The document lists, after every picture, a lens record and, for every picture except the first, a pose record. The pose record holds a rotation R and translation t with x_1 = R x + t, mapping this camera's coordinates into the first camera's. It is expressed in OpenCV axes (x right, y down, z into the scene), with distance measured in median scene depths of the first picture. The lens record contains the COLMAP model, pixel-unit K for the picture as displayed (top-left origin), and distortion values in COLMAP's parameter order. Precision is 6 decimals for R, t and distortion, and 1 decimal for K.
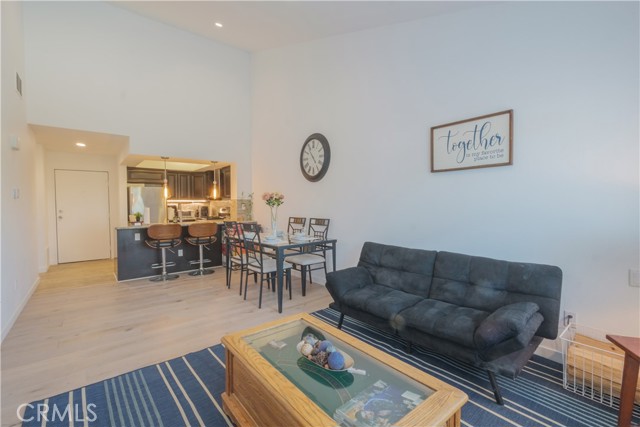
lens RADIAL K [[280.9, 0, 315.8], [0, 280.9, 210.8], [0, 0, 1]] dist [-0.002528, -0.000367]
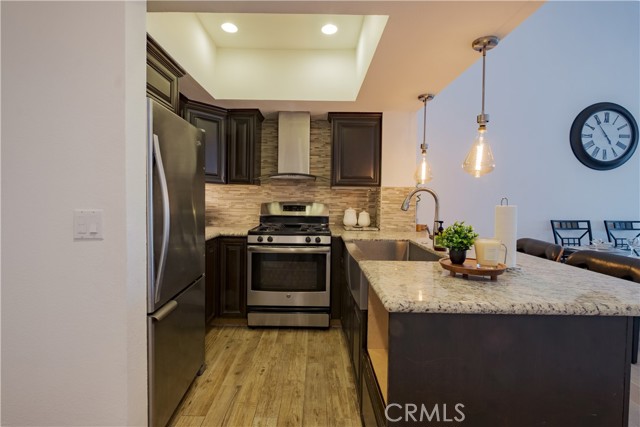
lens RADIAL K [[275.2, 0, 321.0], [0, 275.2, 207.4], [0, 0, 1]] dist [-0.001933, -0.000358]
pose [[0.636290, -0.010776, 0.771374, -0.934244], [0.001126, 0.999914, 0.013039, -0.015844], [-0.771449, -0.007428, 0.636248, 1.029456]]
